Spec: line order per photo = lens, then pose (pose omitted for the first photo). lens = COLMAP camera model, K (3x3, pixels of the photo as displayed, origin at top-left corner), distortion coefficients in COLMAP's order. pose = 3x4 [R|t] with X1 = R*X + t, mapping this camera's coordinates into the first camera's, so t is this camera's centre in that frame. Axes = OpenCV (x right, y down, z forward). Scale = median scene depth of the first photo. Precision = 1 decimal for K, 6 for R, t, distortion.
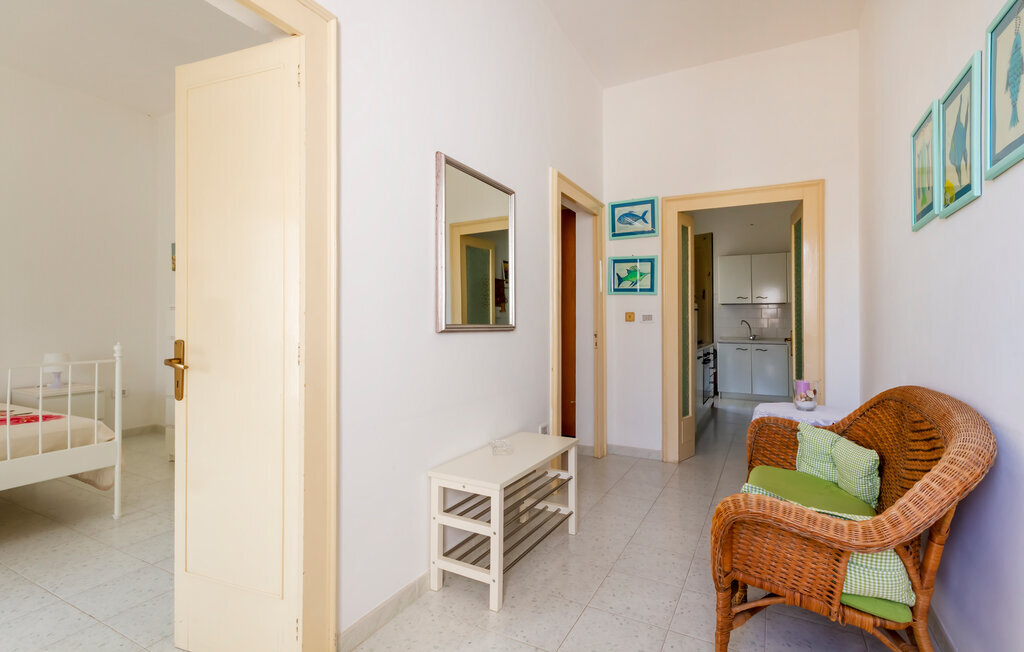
lens RADIAL K [[482.3, 0, 508.3], [0, 482.3, 321.3], [0, 0, 1]] dist [0.012519, 0.001462]
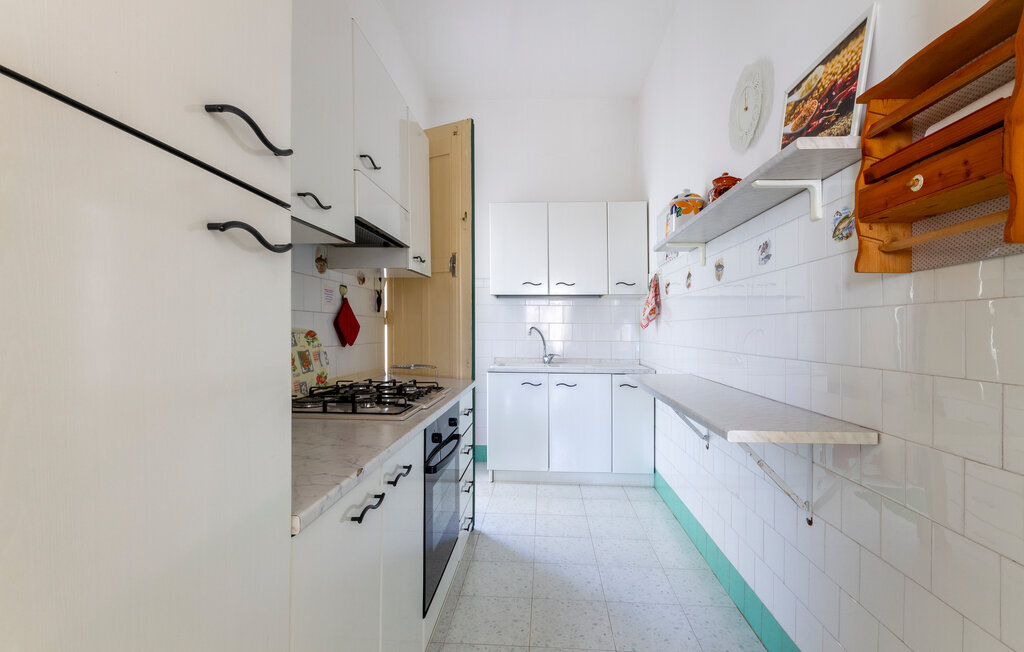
lens RADIAL K [[482.3, 0, 512.4], [0, 482.3, 329.5], [0, 0, 1]] dist [0.012519, 0.001462]
pose [[0.909278, 0.002016, 0.416184, 0.253476], [-0.002774, 0.999995, 0.001216, -0.000580], [-0.416180, -0.002260, 0.909280, 0.547765]]
